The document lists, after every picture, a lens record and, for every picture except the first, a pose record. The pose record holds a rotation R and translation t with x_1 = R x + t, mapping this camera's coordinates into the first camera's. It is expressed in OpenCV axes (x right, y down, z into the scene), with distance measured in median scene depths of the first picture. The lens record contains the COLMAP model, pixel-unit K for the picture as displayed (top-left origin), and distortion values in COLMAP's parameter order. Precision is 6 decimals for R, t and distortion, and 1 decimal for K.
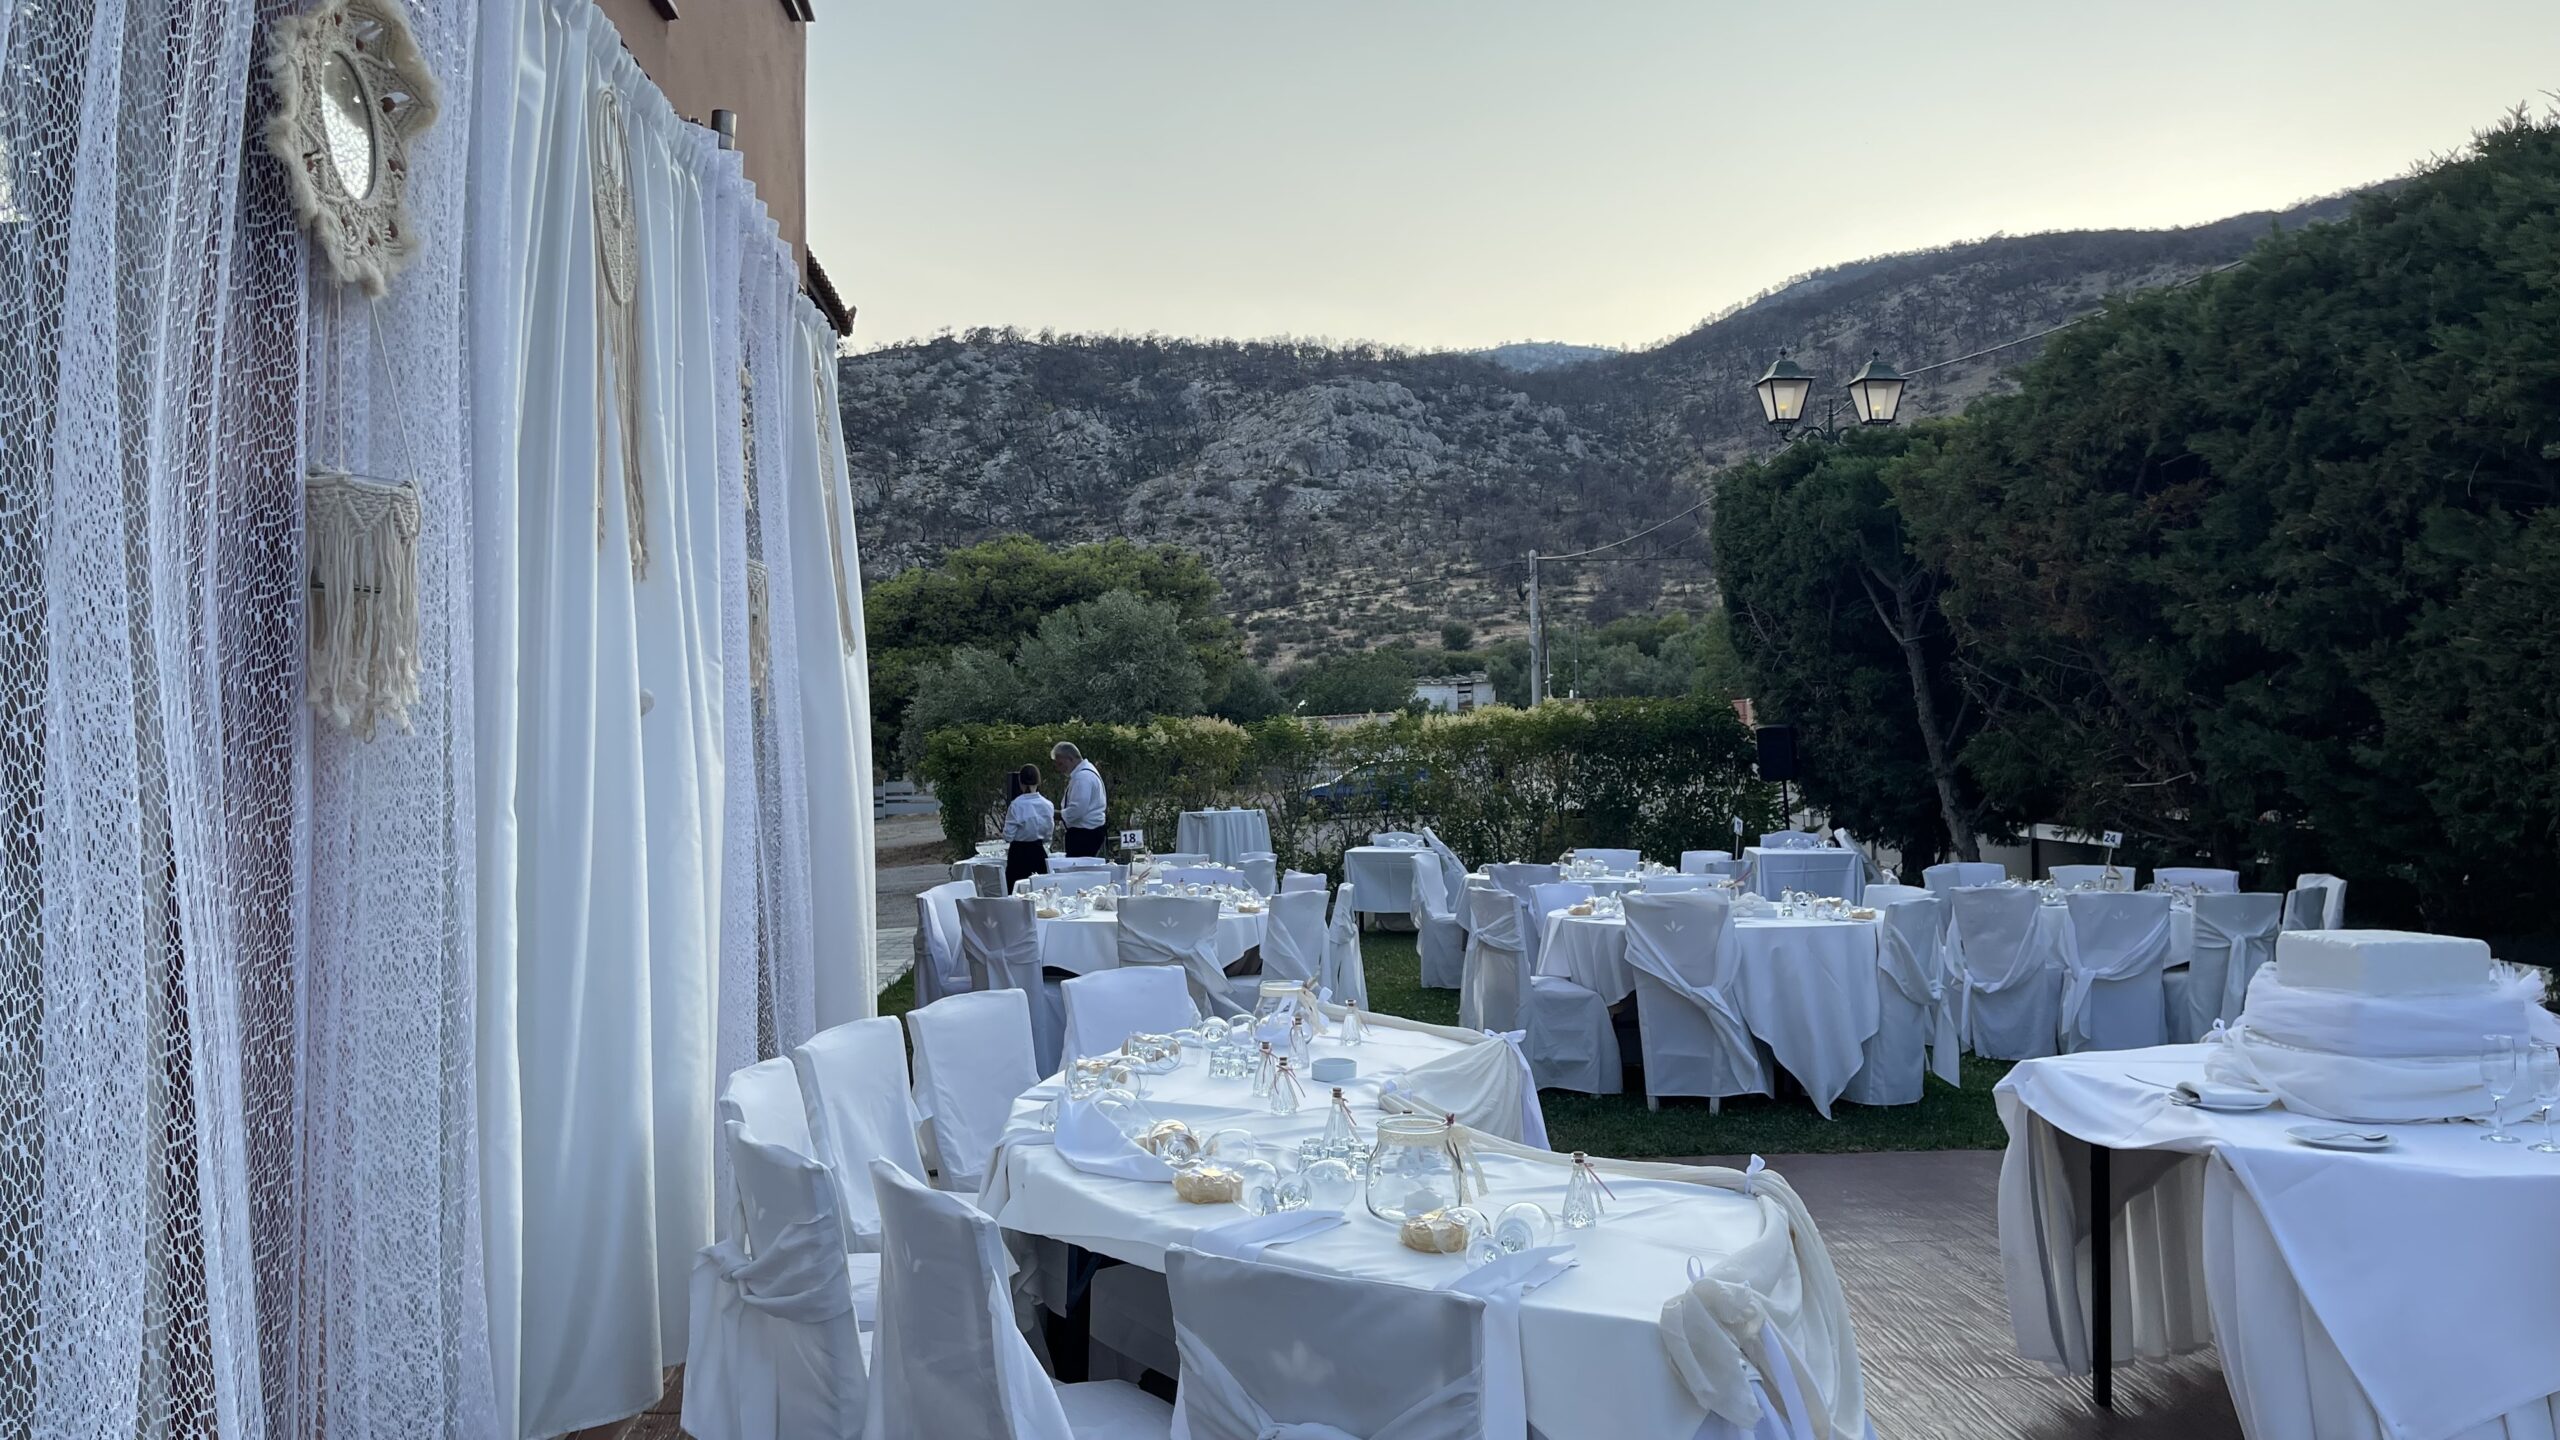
lens RADIAL K [[1909.1, 0, 1287.7], [0, 1909.1, 689.7], [0, 0, 1]] dist [0.077284, -0.093286]
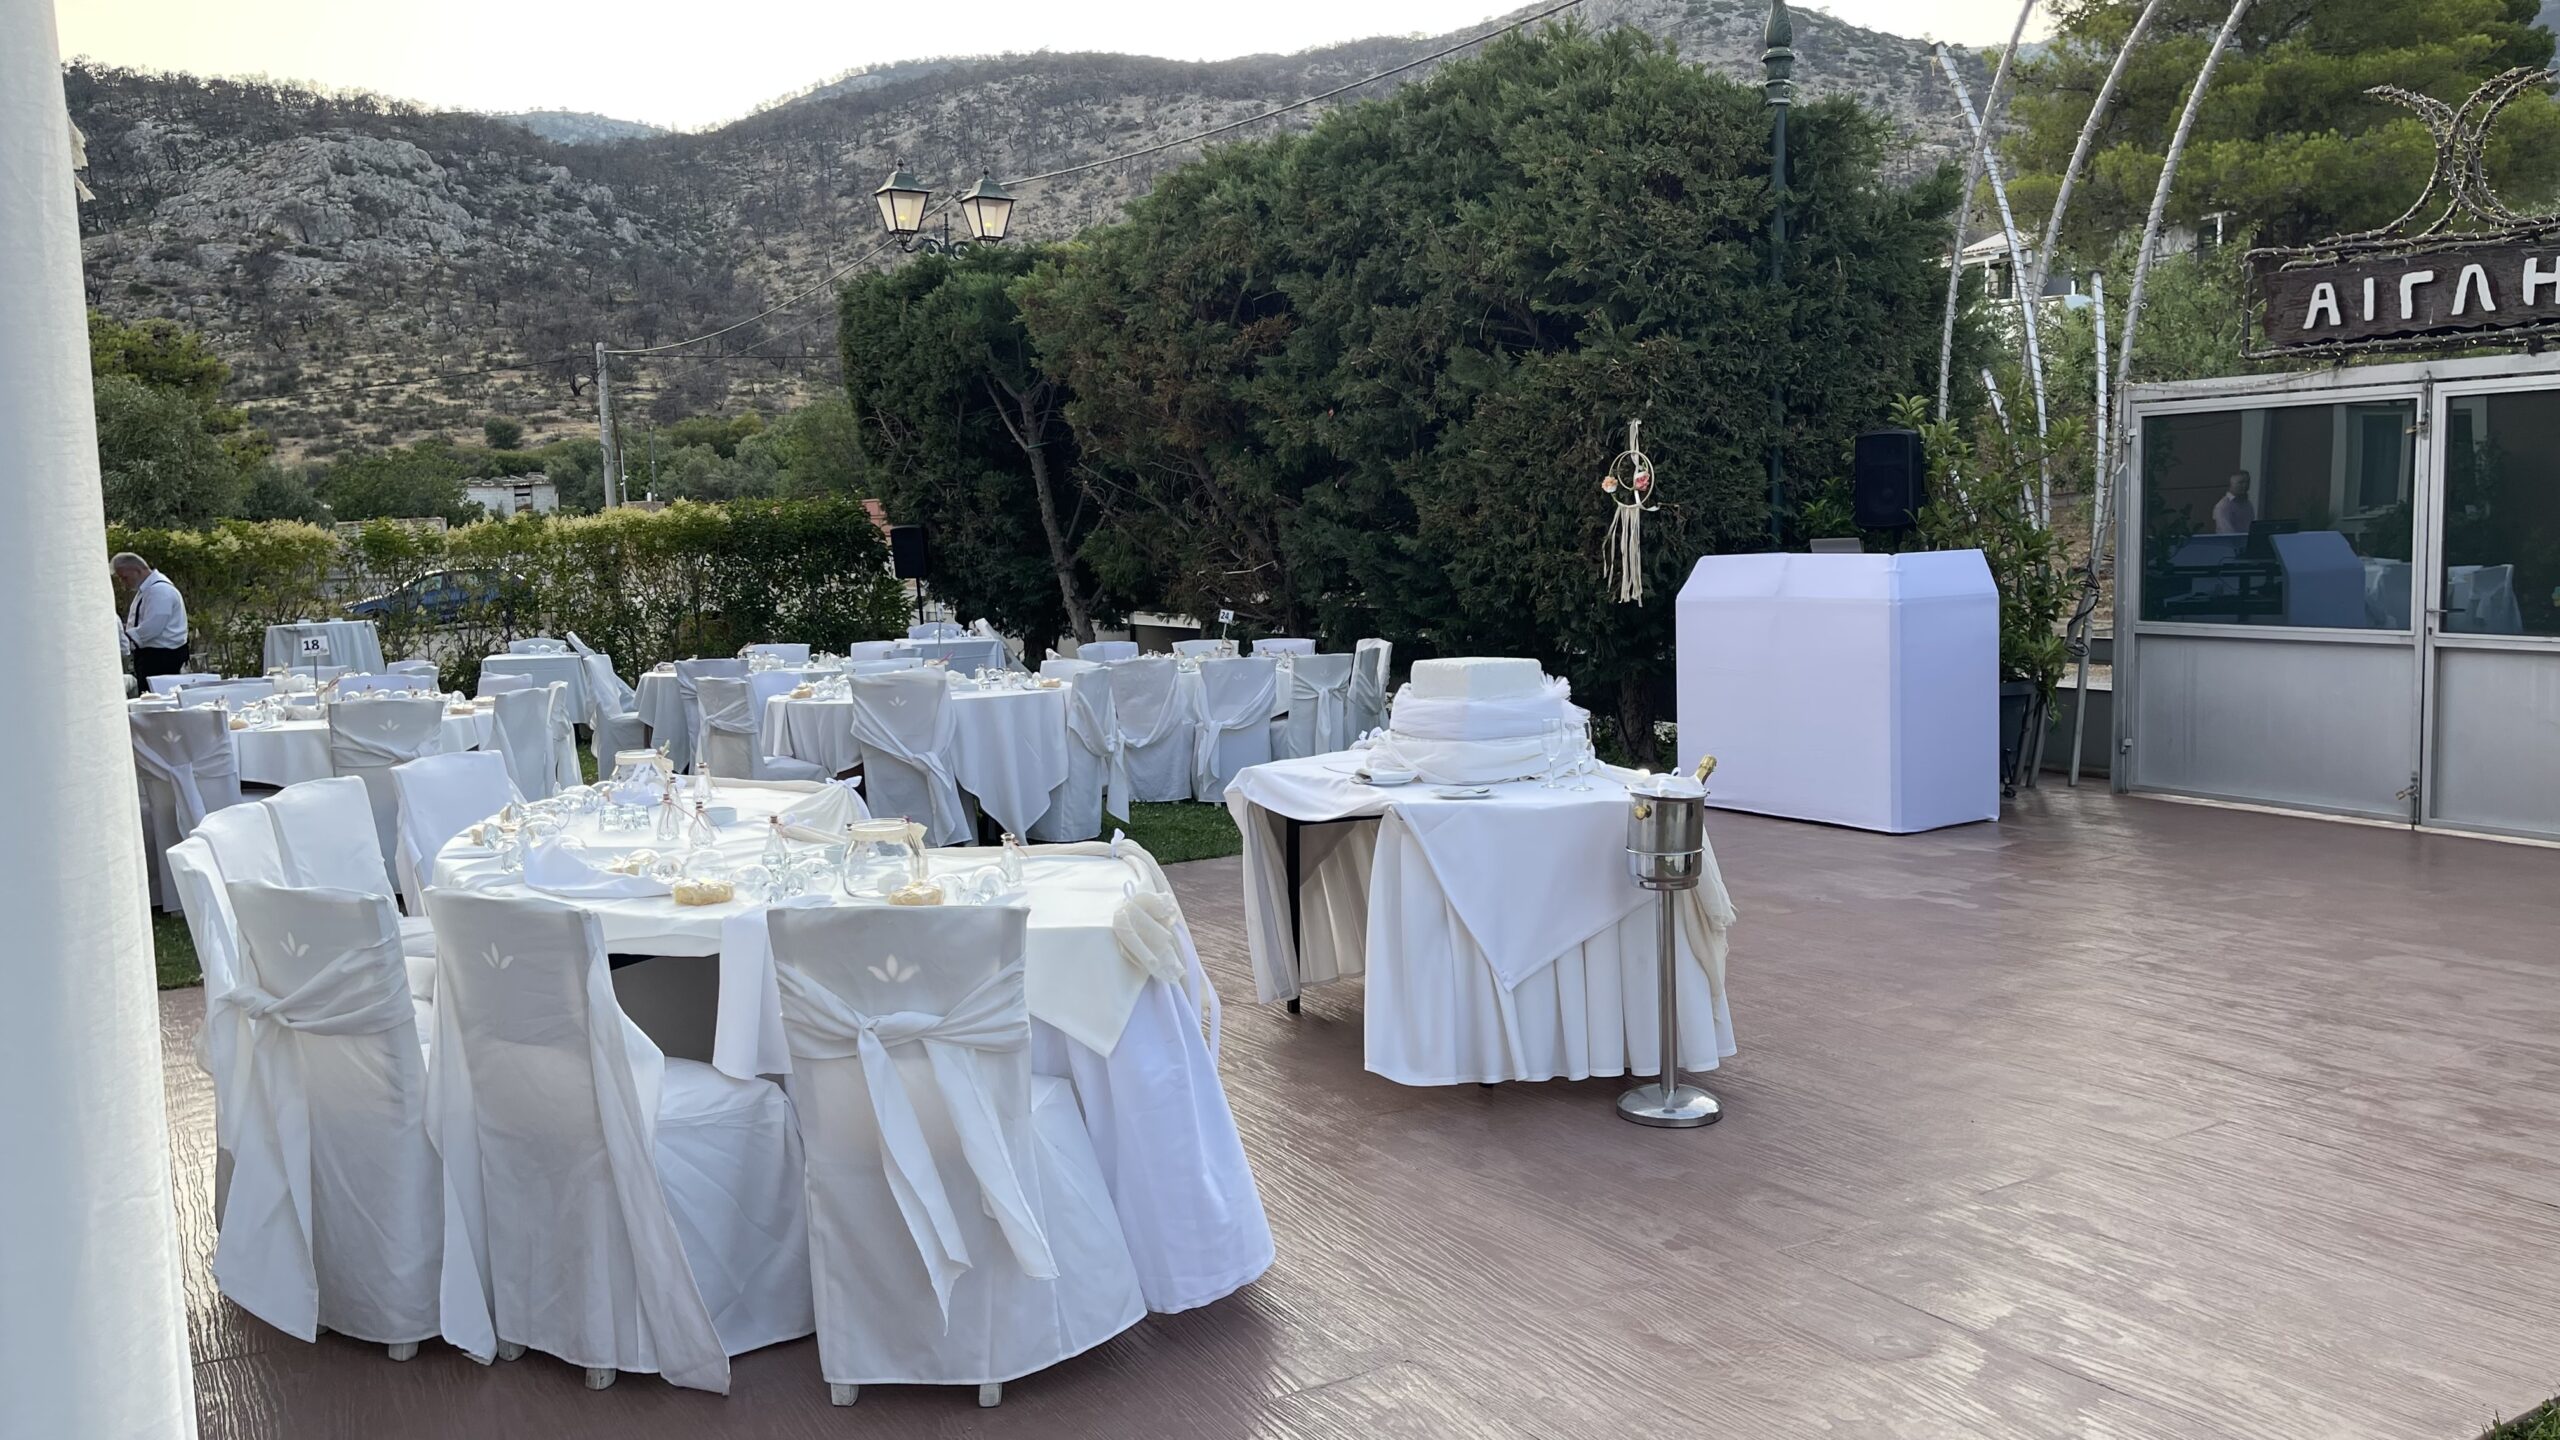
lens RADIAL K [[1909.1, 0, 1287.7], [0, 1909.1, 689.7], [0, 0, 1]] dist [0.077284, -0.093286]
pose [[0.889941, -0.047022, 0.453646, -0.074244], [0.000570, 0.994785, 0.101996, 0.001444], [-0.456076, -0.090512, 0.885326, -0.069935]]
